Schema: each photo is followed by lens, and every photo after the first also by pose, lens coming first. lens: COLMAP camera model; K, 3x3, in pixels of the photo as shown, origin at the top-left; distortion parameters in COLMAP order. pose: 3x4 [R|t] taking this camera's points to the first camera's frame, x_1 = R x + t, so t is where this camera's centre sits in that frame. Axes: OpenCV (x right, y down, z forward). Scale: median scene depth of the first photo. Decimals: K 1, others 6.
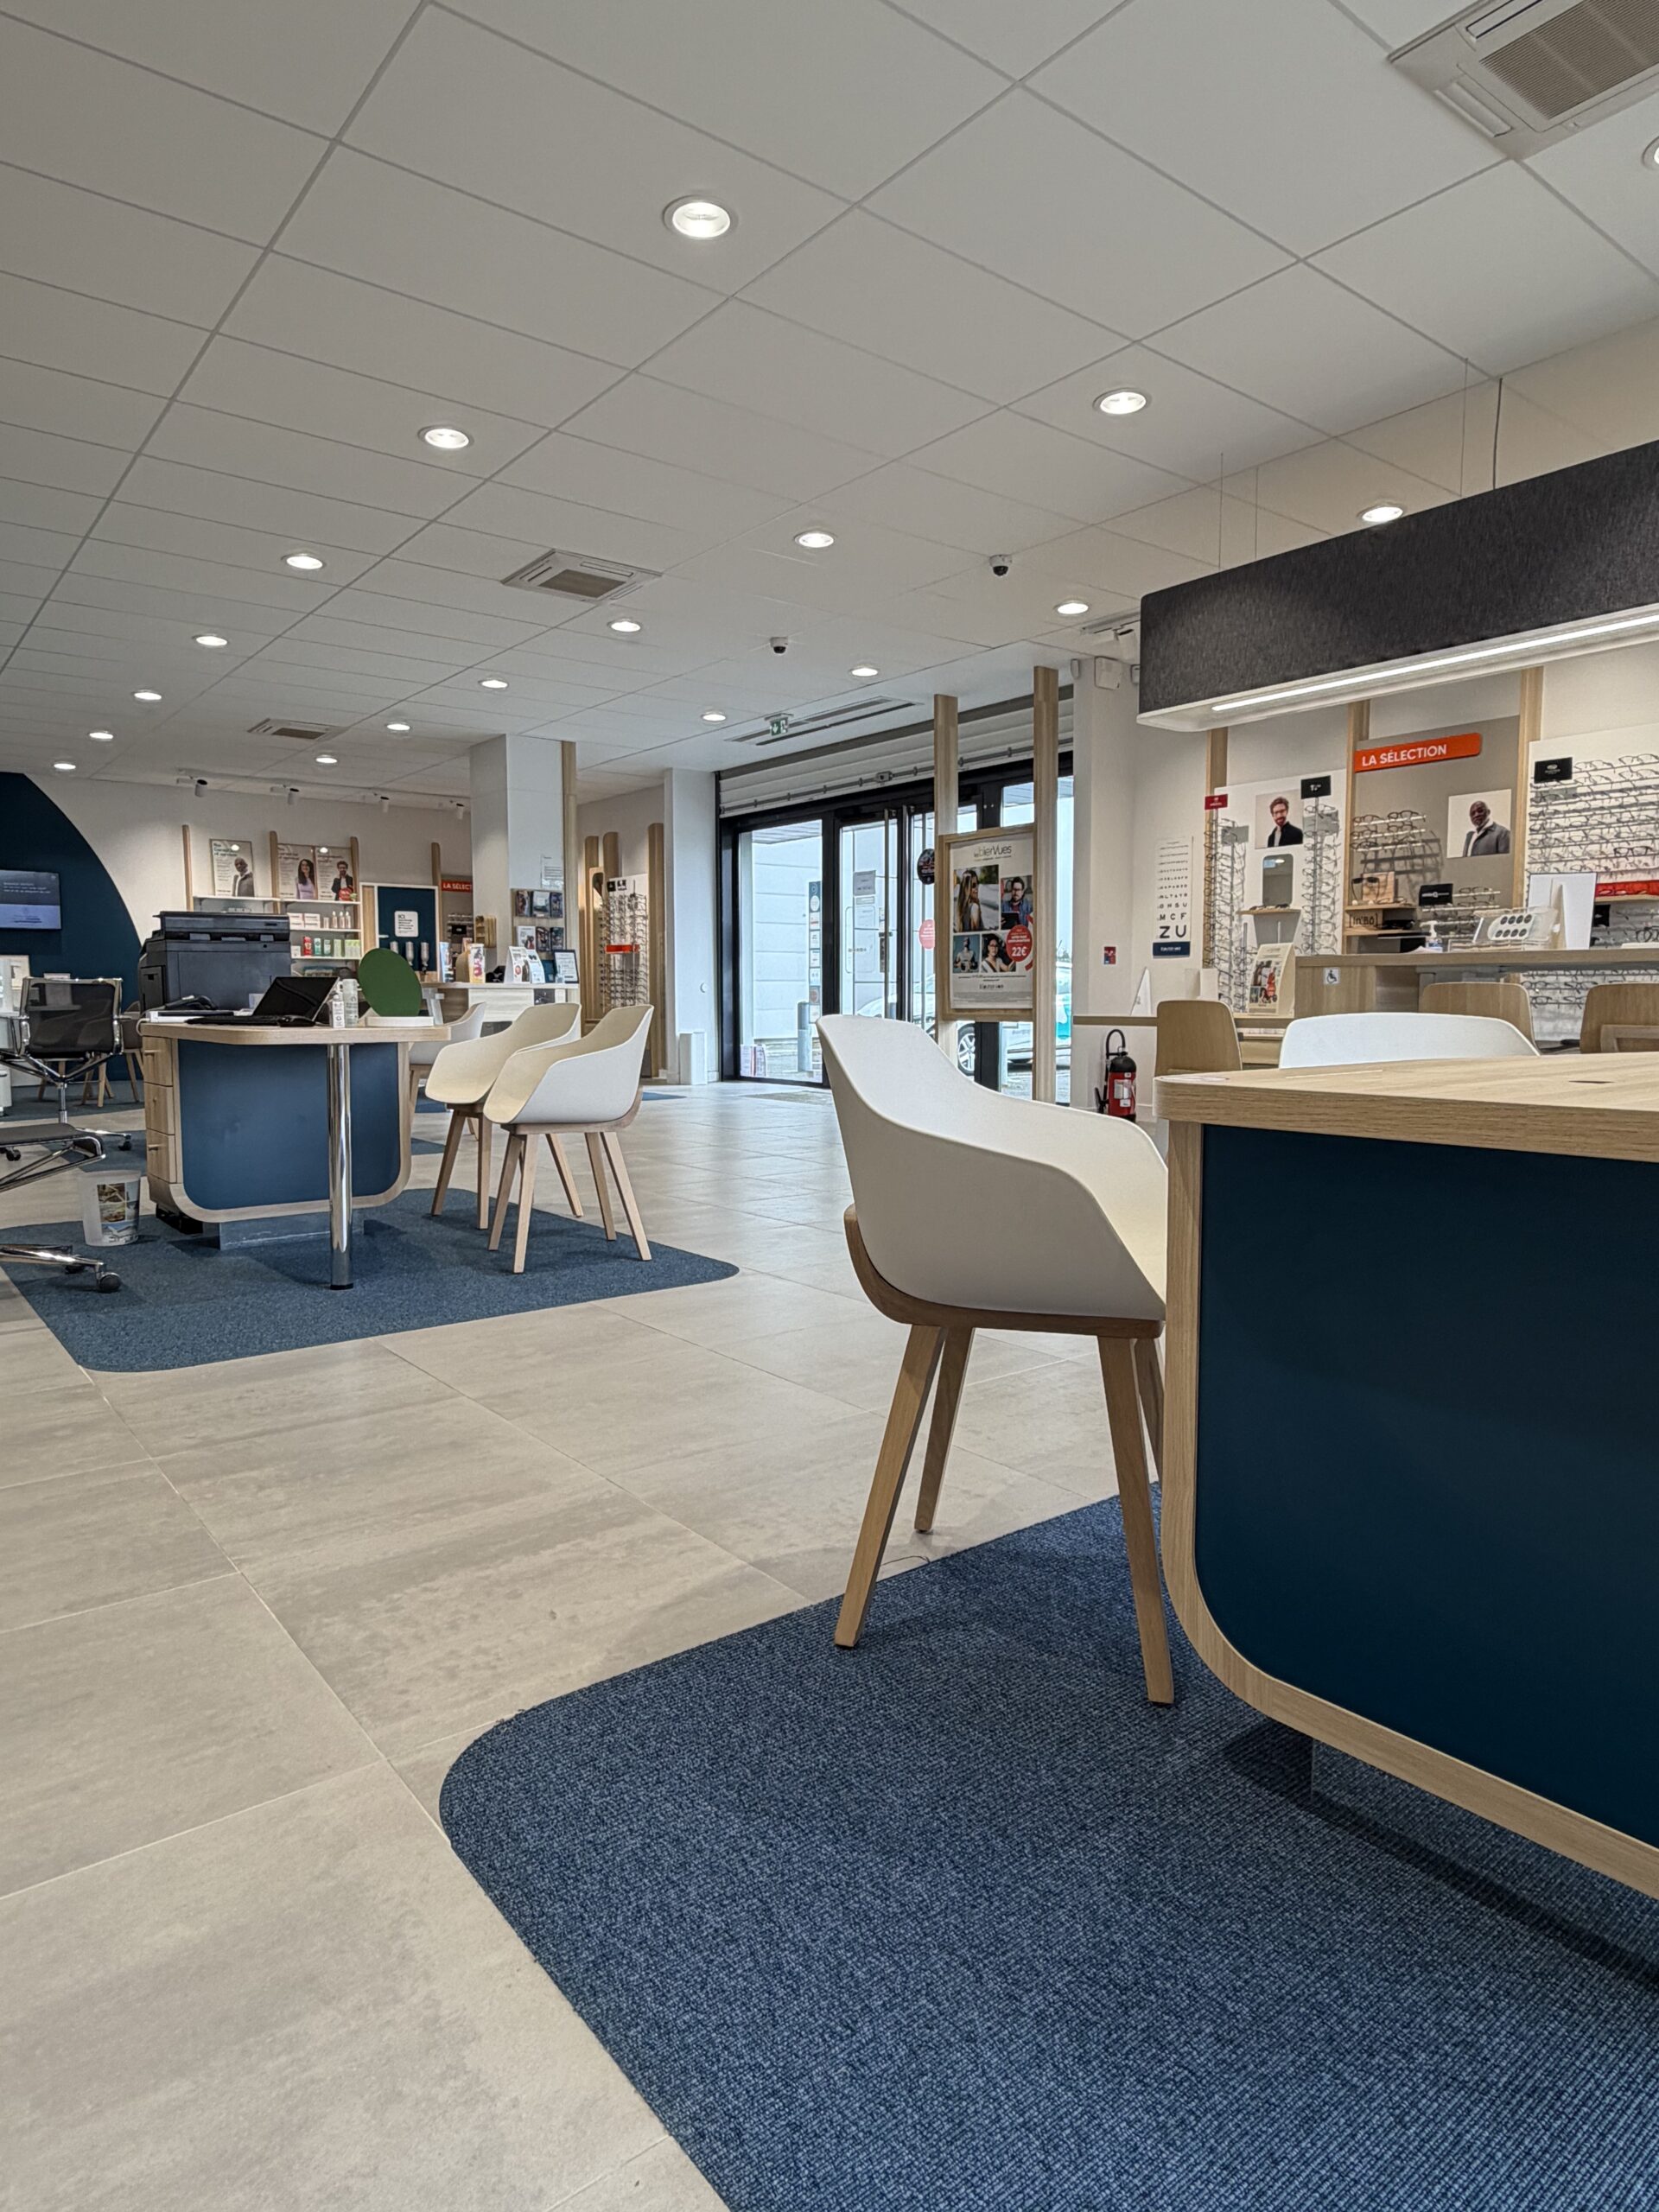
lens RADIAL K [[1319.6, 0, 825.5], [0, 1319.6, 1091.8], [0, 0, 1]] dist [-0.003115, 0.002557]
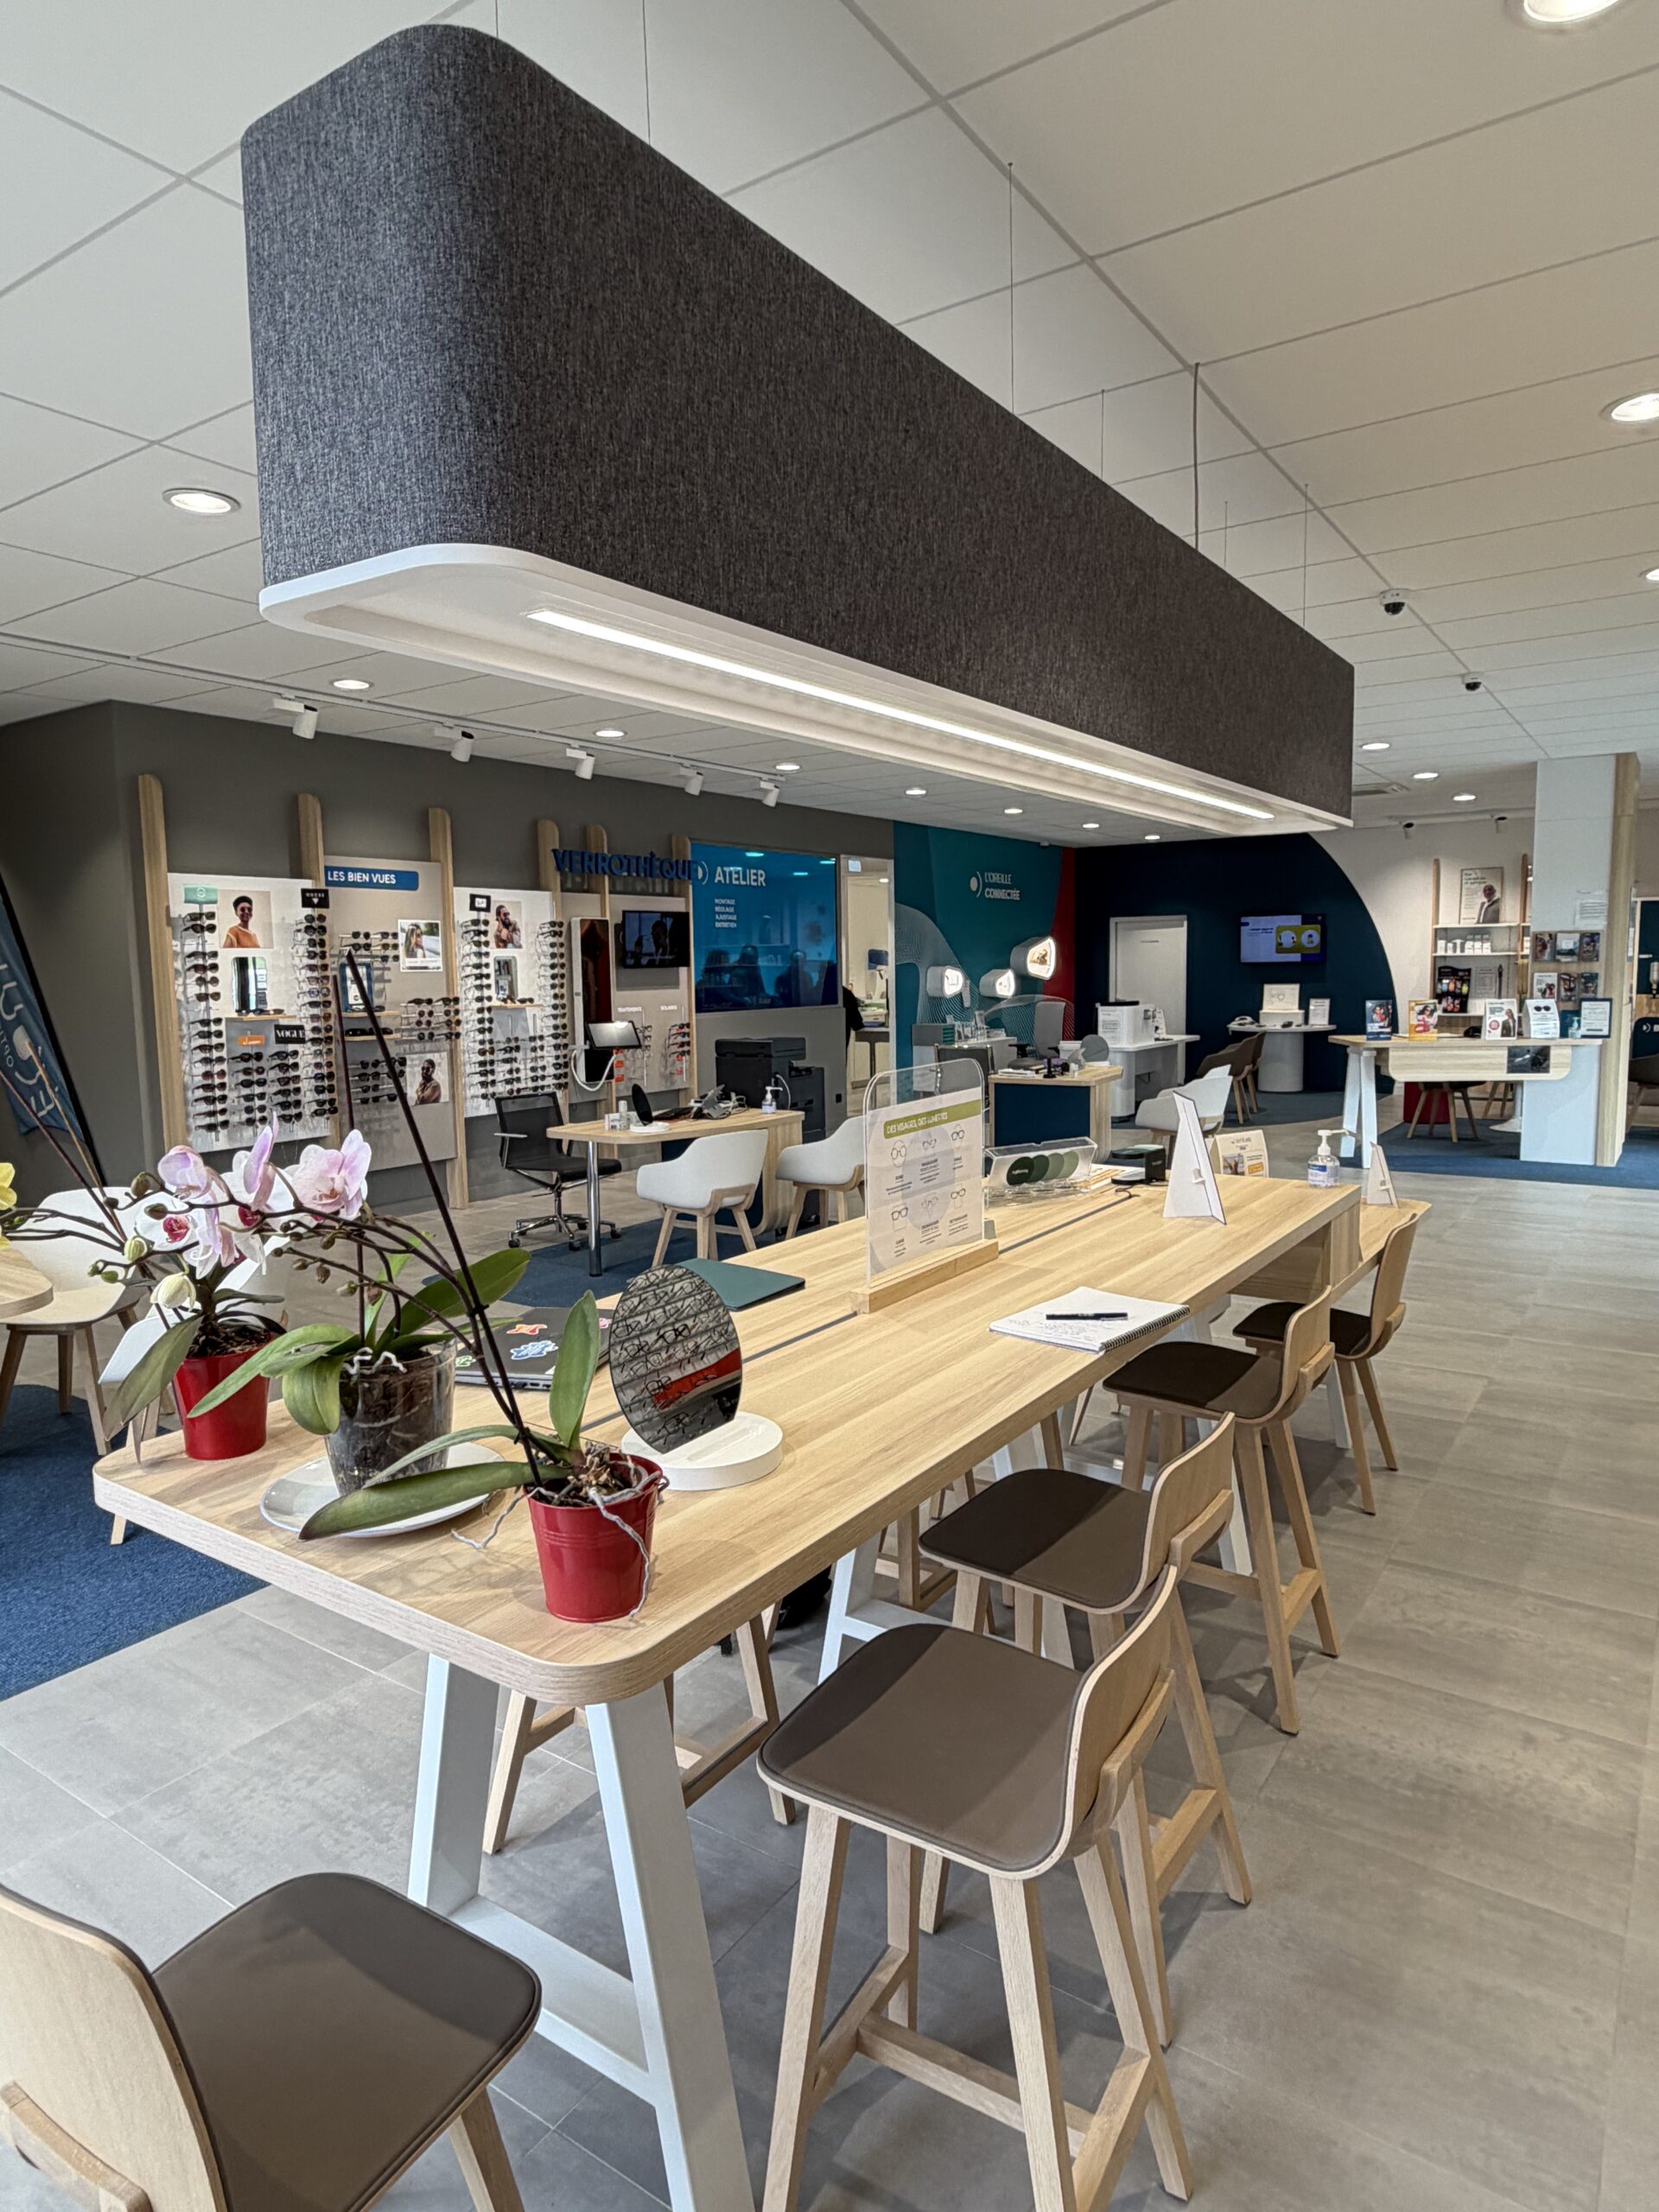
lens RADIAL K [[1319.6, 0, 839.1], [0, 1319.6, 1116.7], [0, 0, 1]] dist [-0.003115, 0.002557]
pose [[0.296738, 0.109902, -0.948614, 0.739687], [-0.053627, 0.993706, 0.098350, -0.136297], [0.953452, 0.021687, 0.300764, 0.410924]]
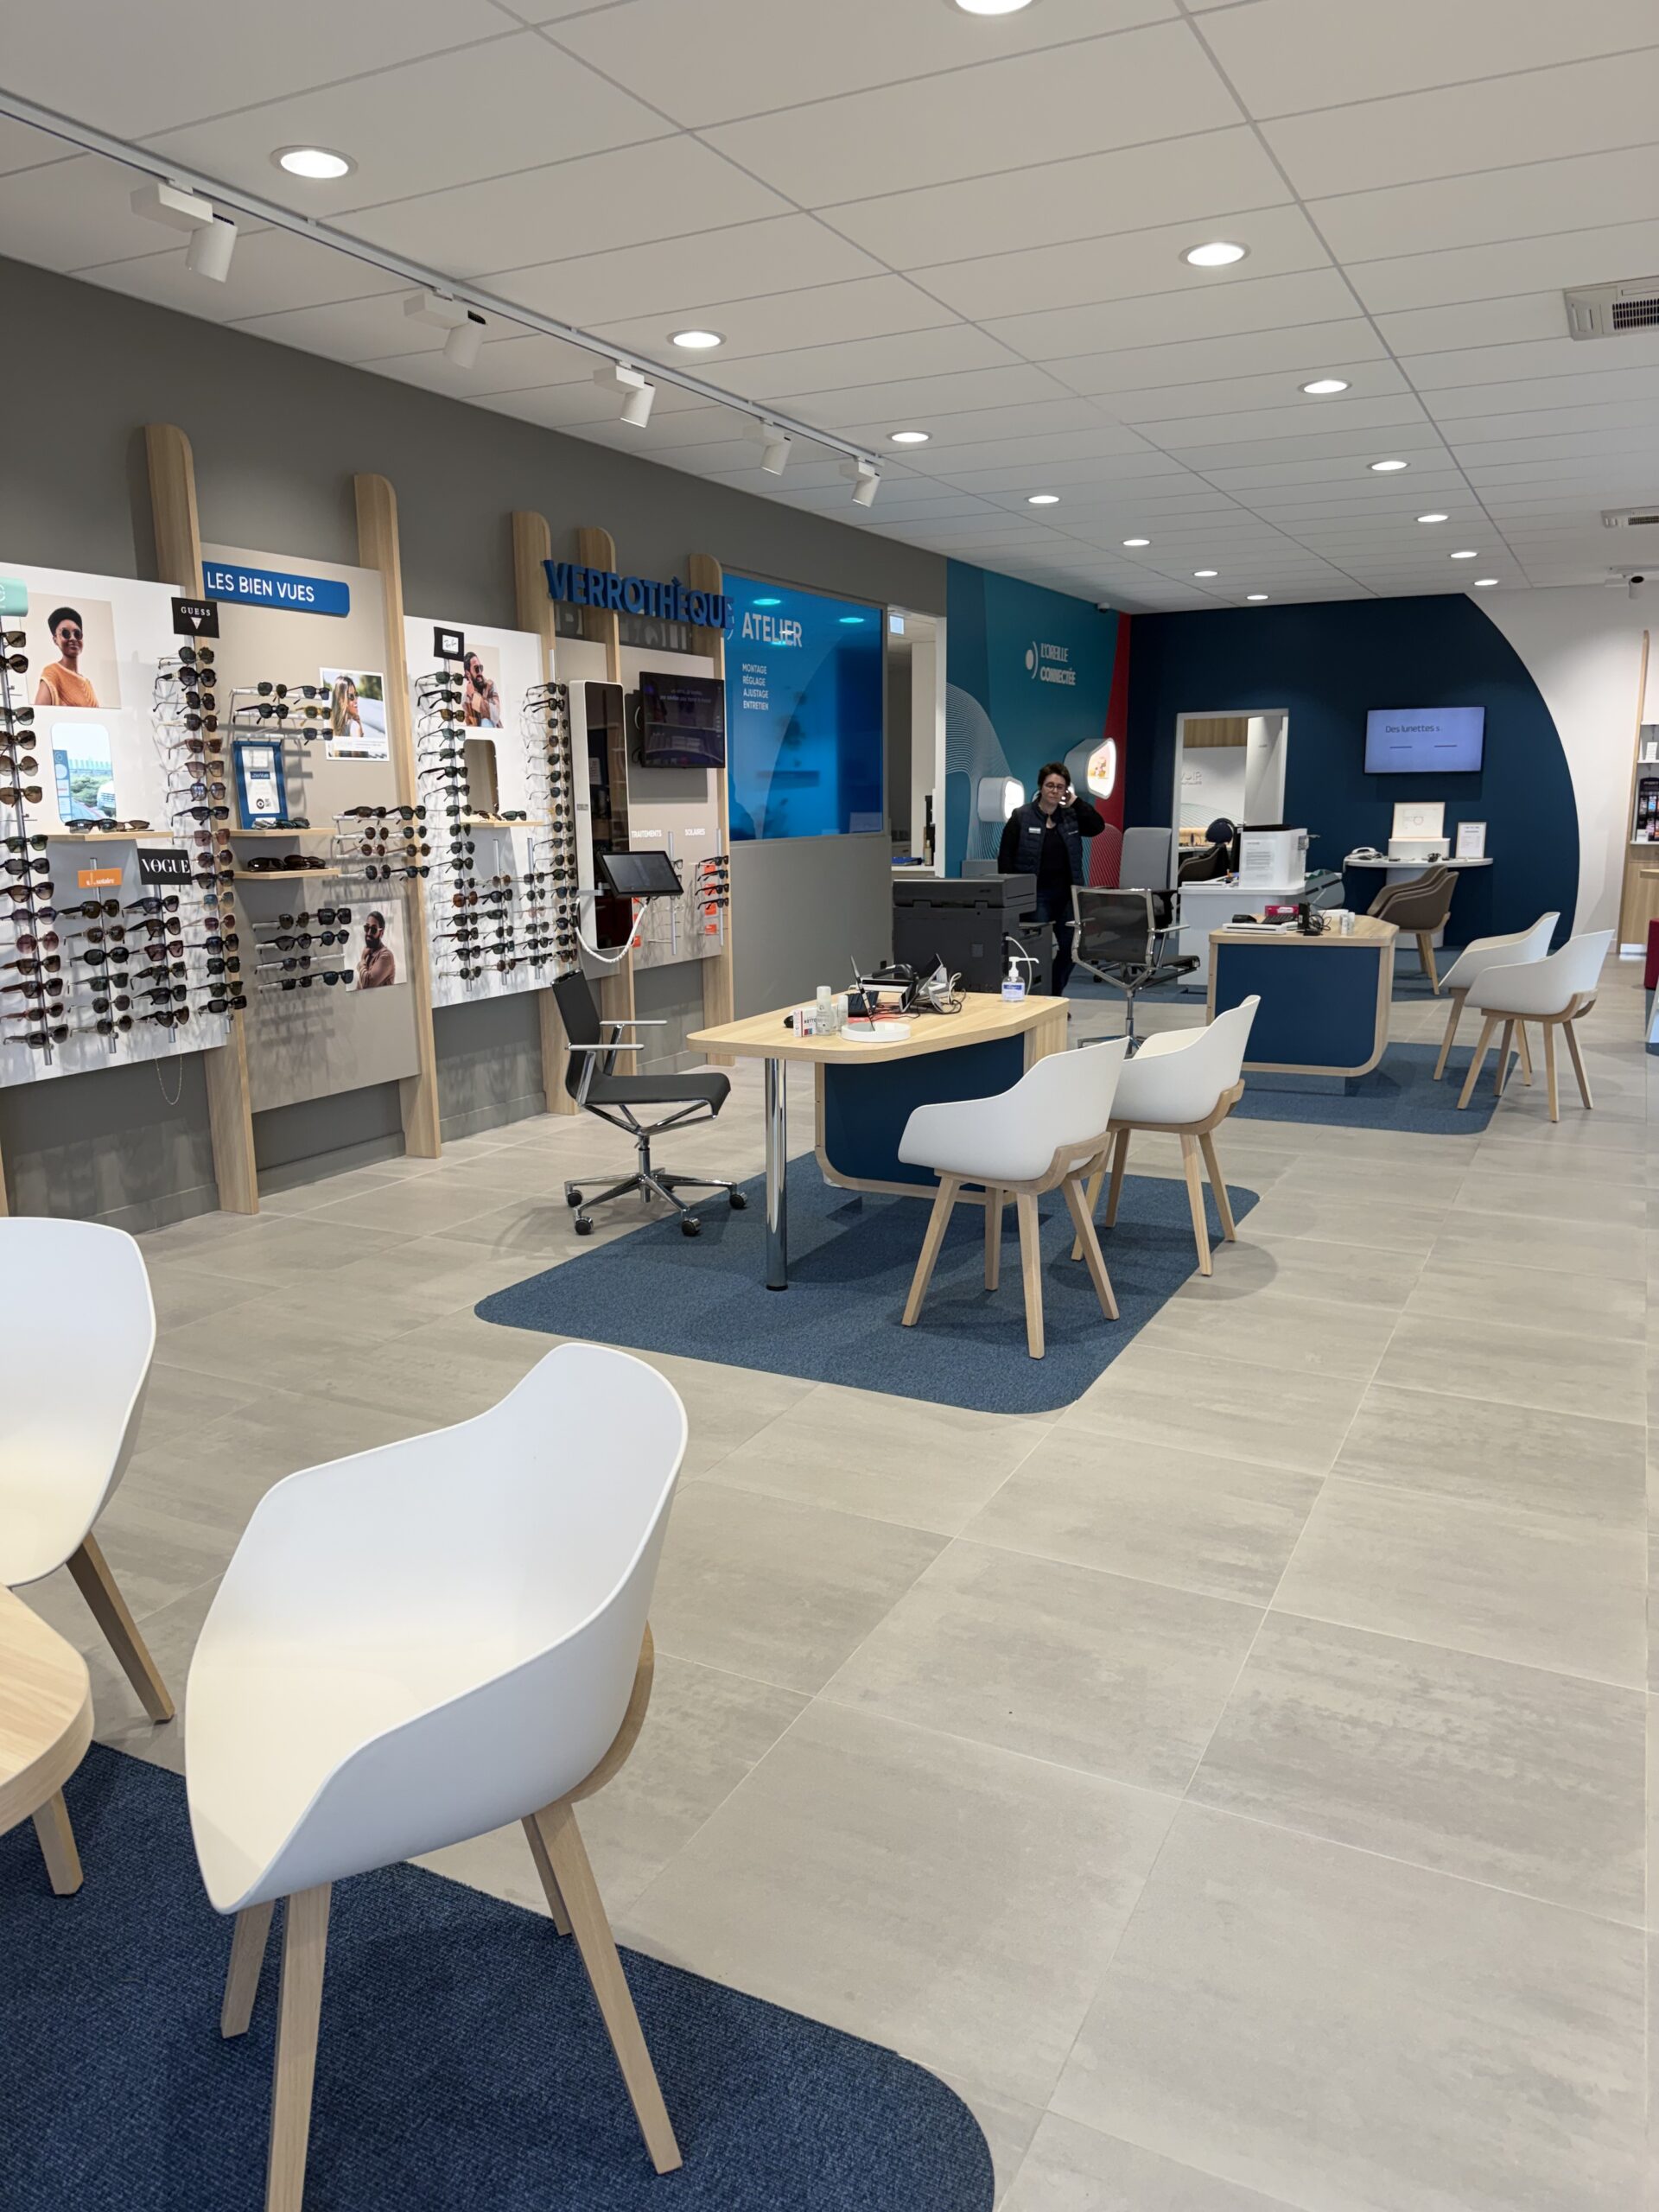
lens RADIAL K [[1558.5, 0, 832.7], [0, 1558.5, 1120.1], [0, 0, 1]] dist [0.052066, -0.067059]
pose [[0.417053, 0.187380, -0.889357, 0.373845], [-0.054737, 0.981919, 0.181213, -0.107338], [0.907233, -0.026895, 0.419768, 0.284065]]
